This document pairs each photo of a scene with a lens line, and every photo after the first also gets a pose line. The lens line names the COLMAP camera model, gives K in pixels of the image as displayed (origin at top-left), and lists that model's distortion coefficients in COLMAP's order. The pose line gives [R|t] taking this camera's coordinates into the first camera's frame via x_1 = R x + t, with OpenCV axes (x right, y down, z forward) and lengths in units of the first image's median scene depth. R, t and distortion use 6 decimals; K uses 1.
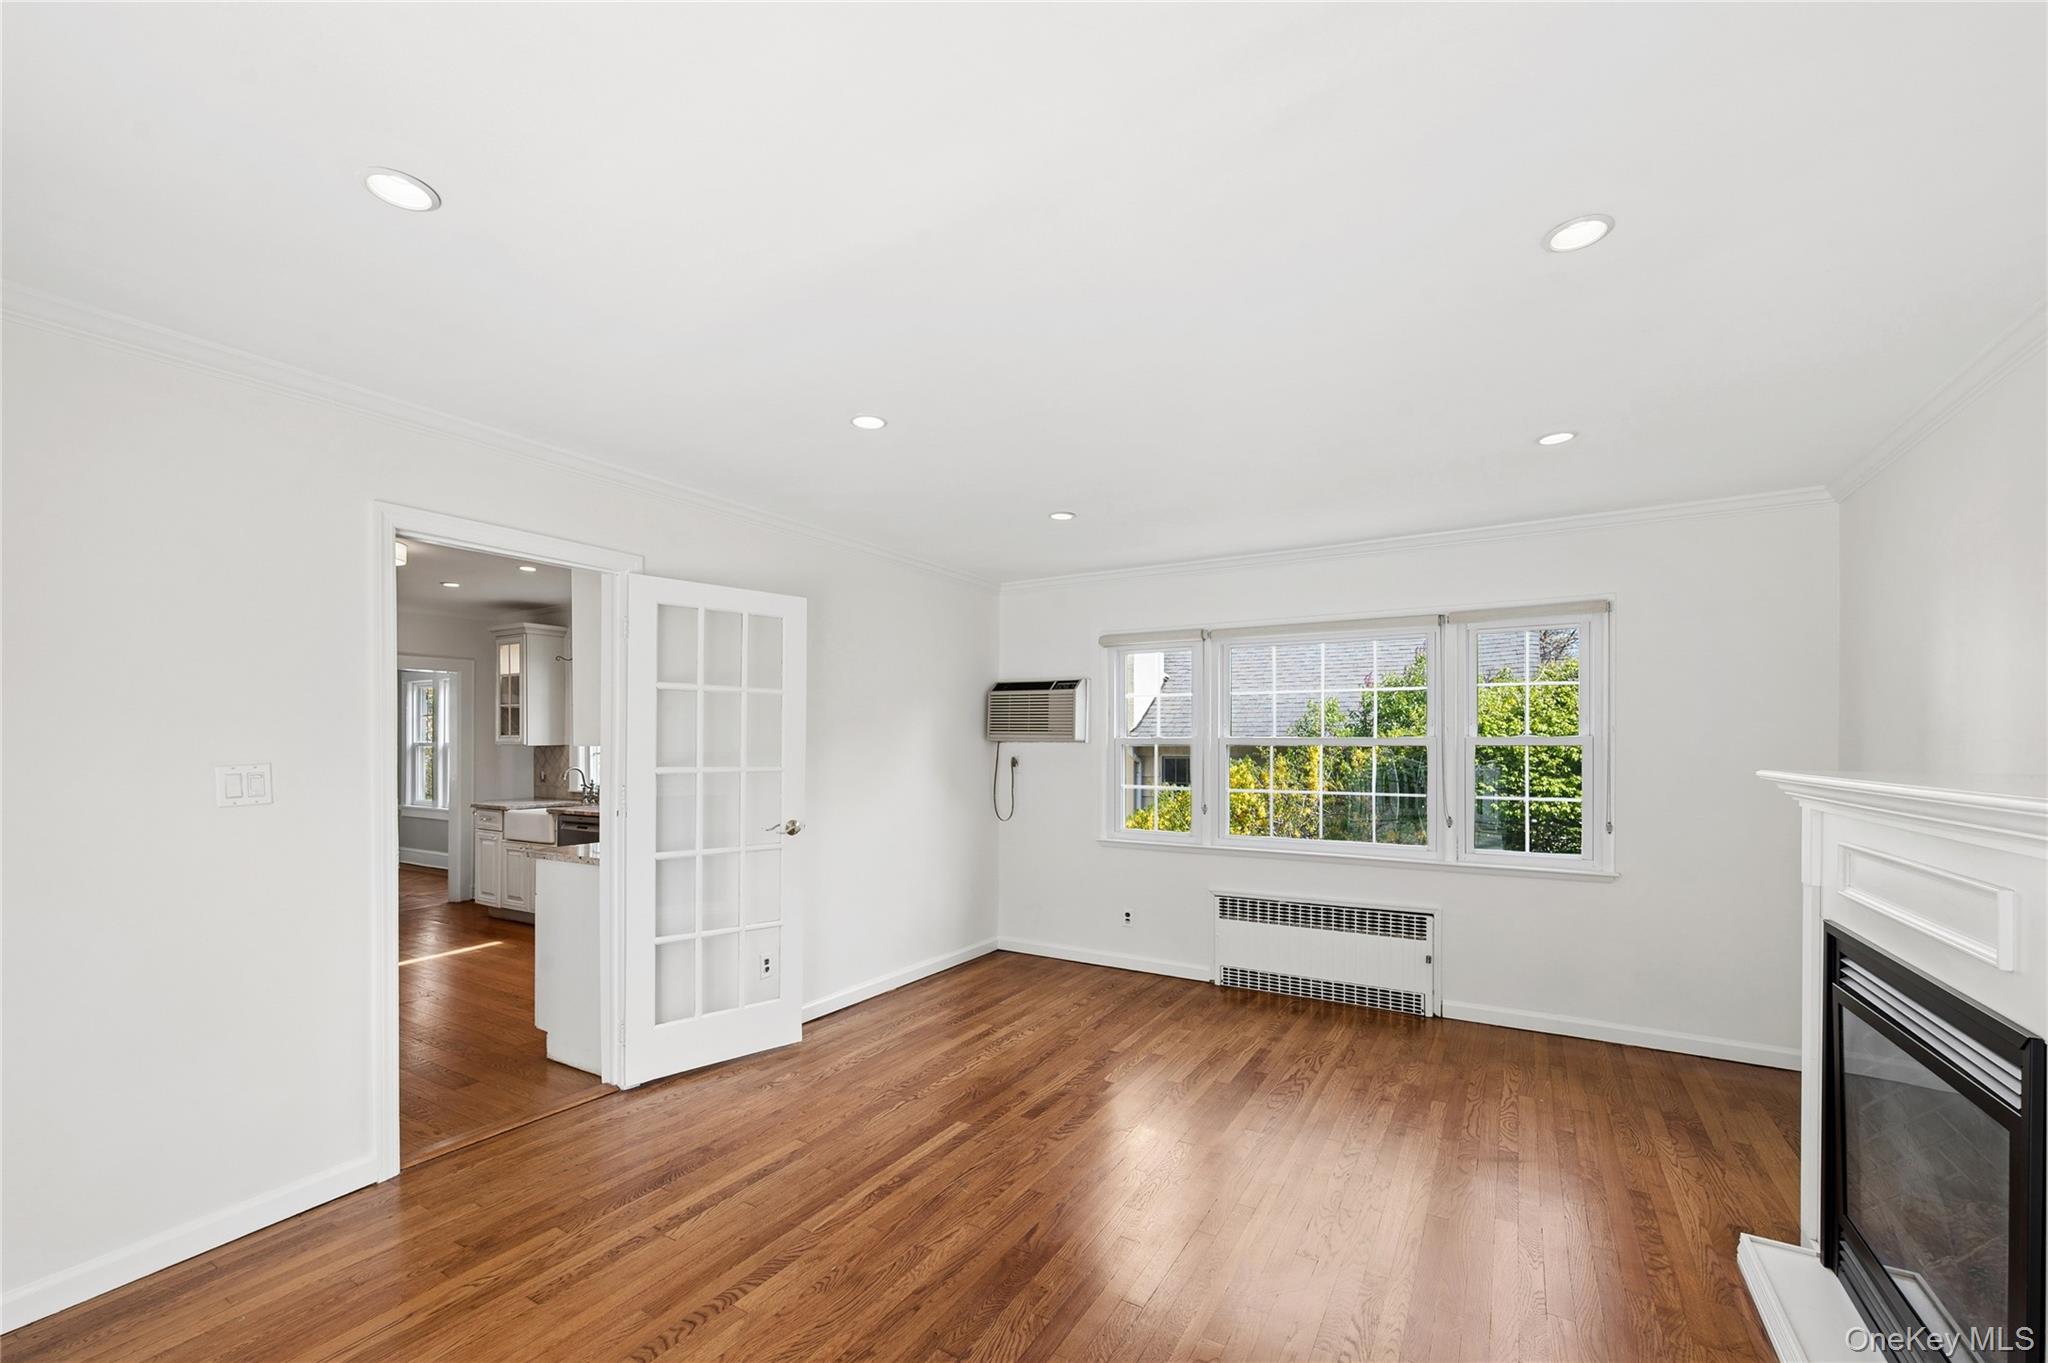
lens RADIAL K [[830.7, 0, 1030.0], [0, 830.7, 736.4], [0, 0, 1]] dist [0.001062, 0.000062]
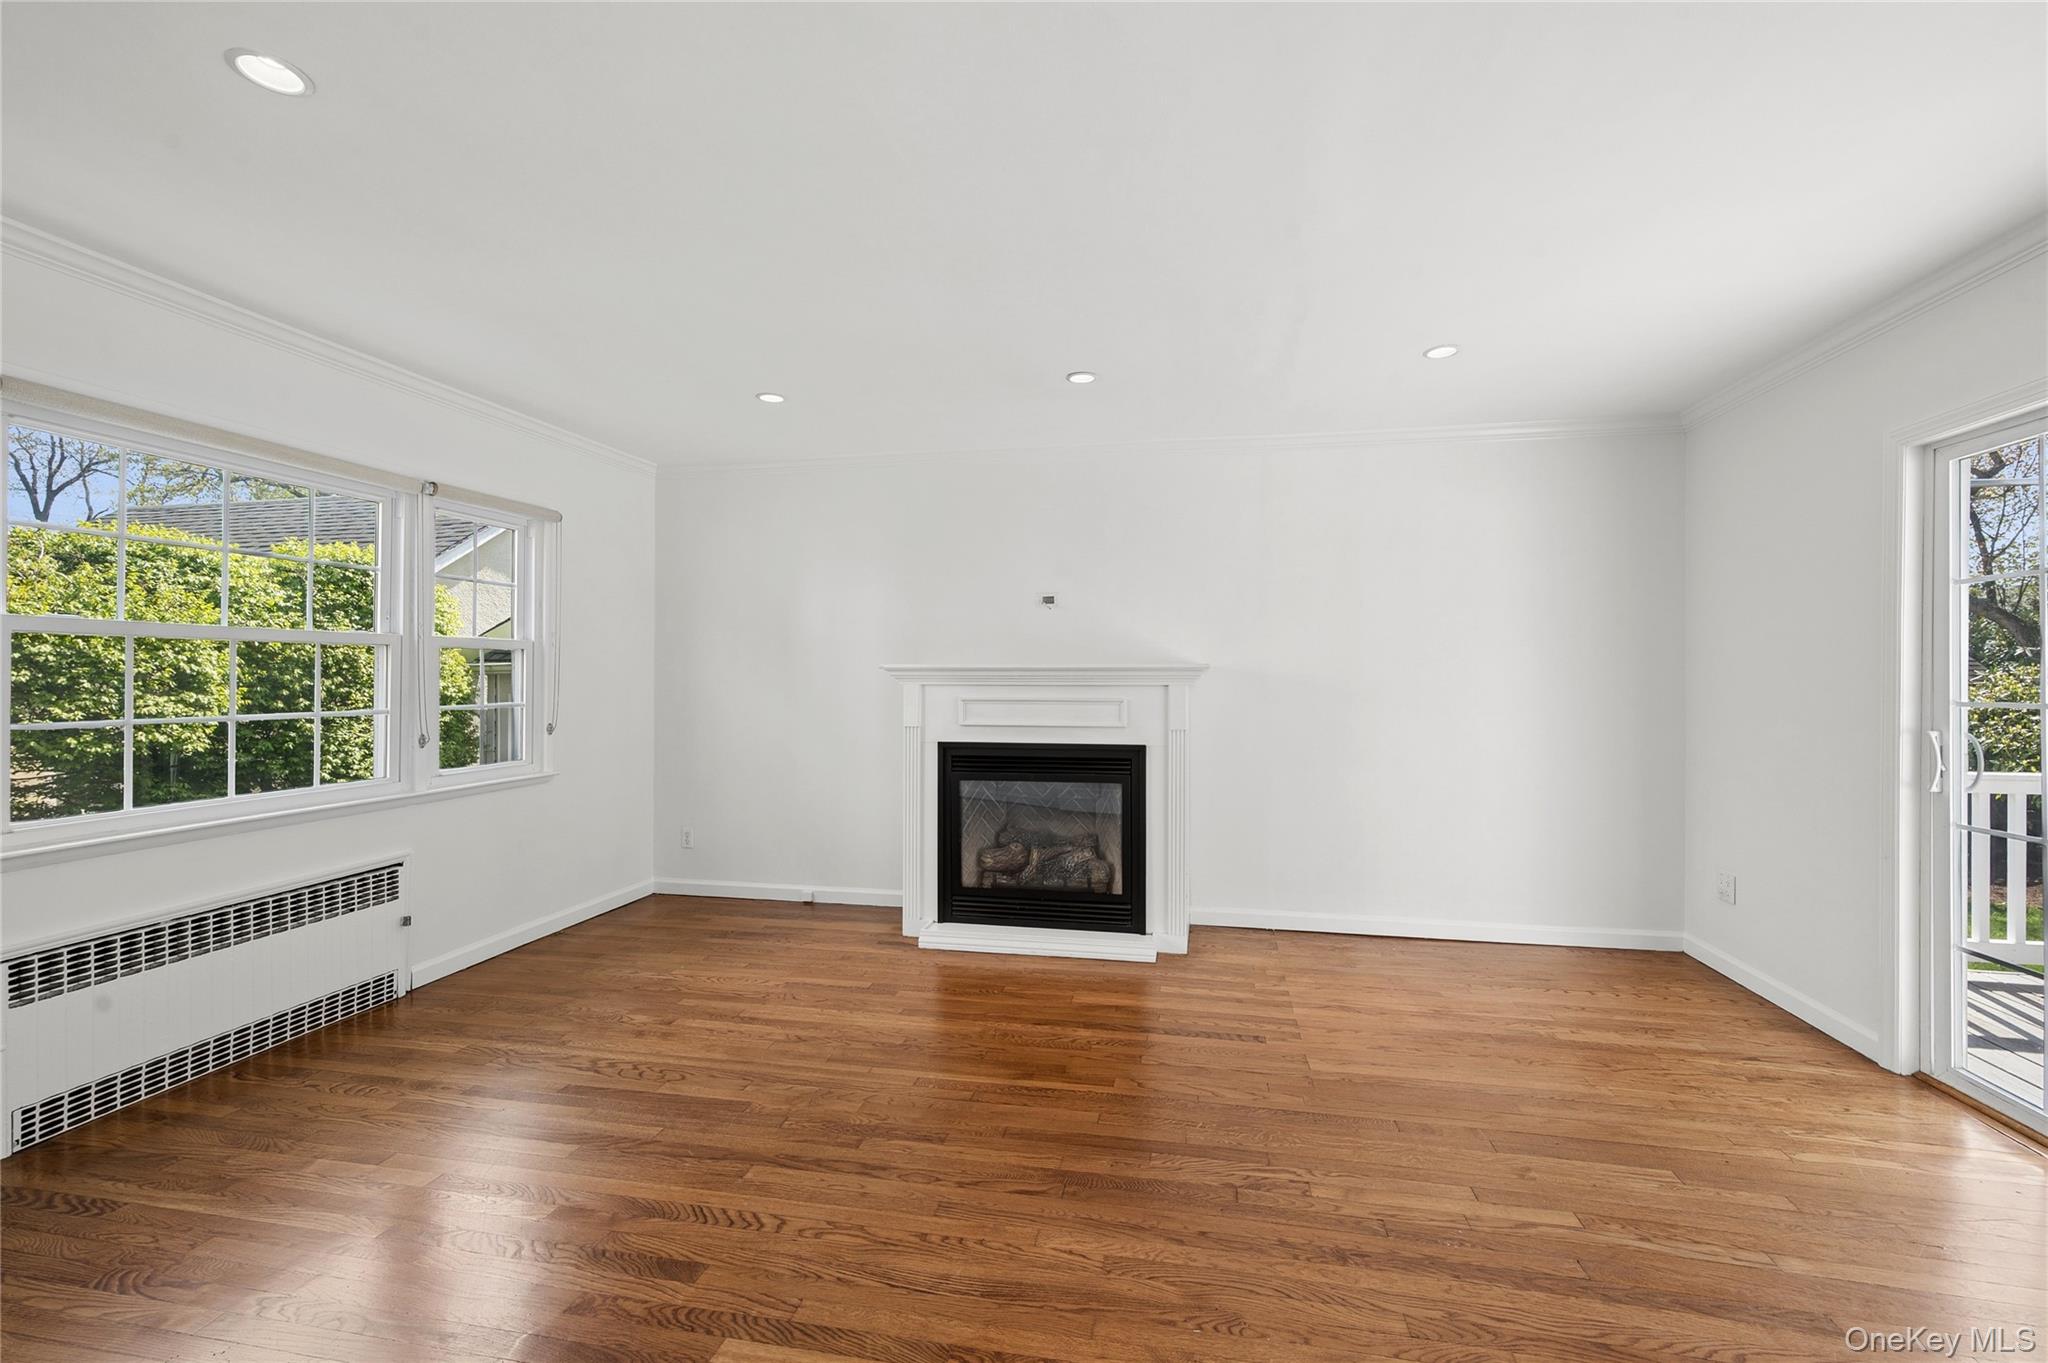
lens RADIAL K [[824.7, 0, 1043.8], [0, 824.7, 682.4], [0, 0, 1]] dist [0.000301, 0.000045]
pose [[-0.337928, -0.010241, 0.941116, -0.471806], [-0.009763, 0.999925, 0.007375, 0.036745], [-0.941121, -0.006695, -0.338003, 0.749442]]
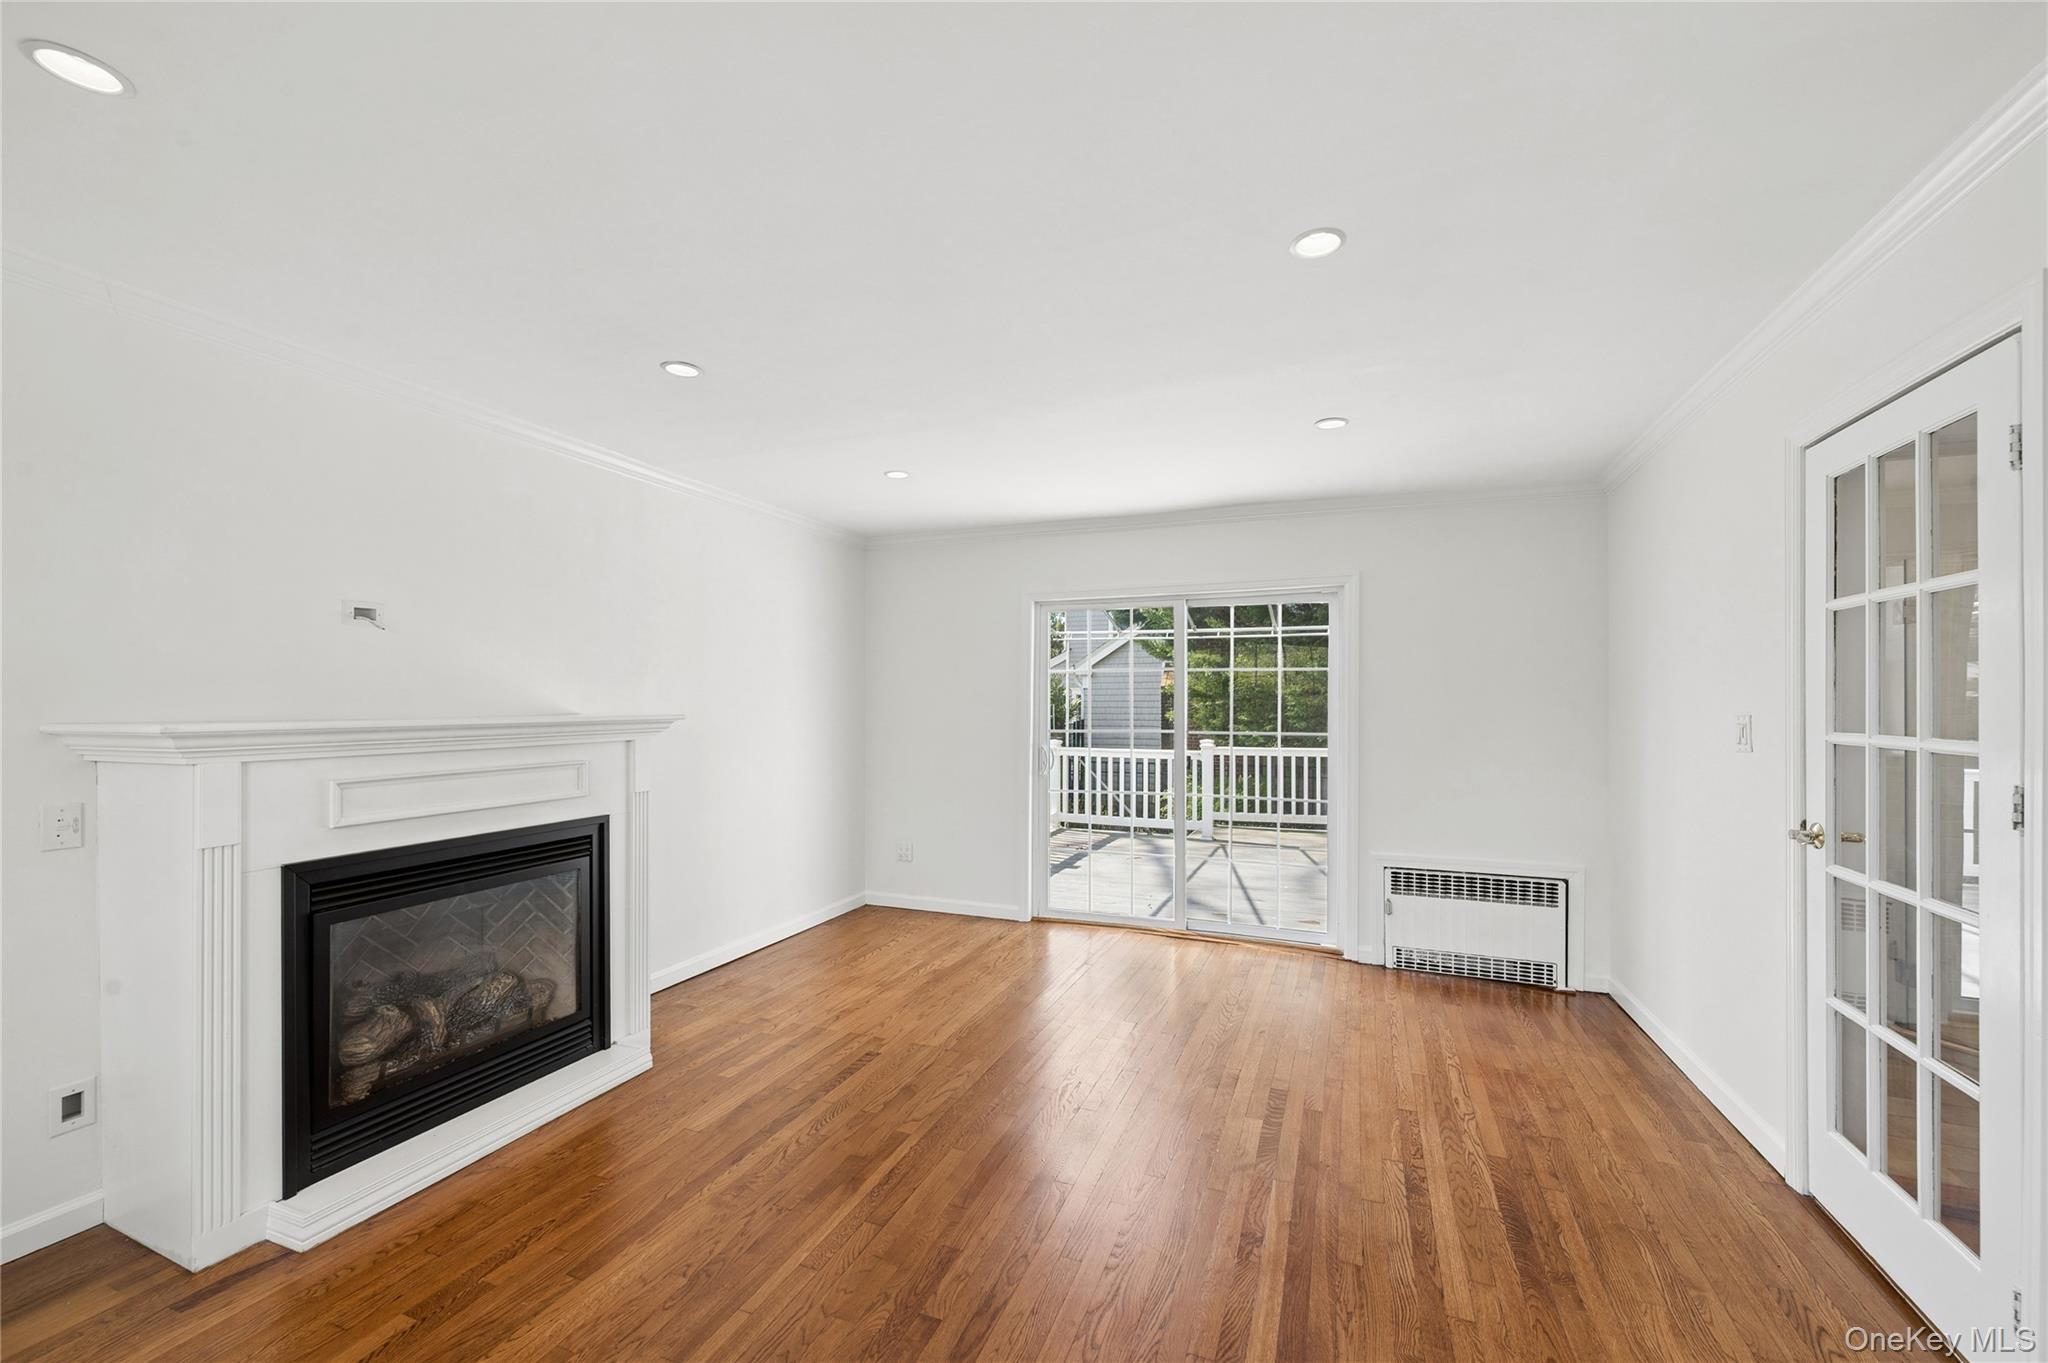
lens RADIAL K [[801.6, 0, 1032.5], [0, 801.6, 703.8], [0, 0, 1]] dist [-0.000289, 0.000000]
pose [[-0.987593, -0.002889, -0.157006, 0.106864], [-0.001795, 0.999973, -0.007115, 0.014581], [0.157023, -0.006745, -0.987572, 1.126948]]
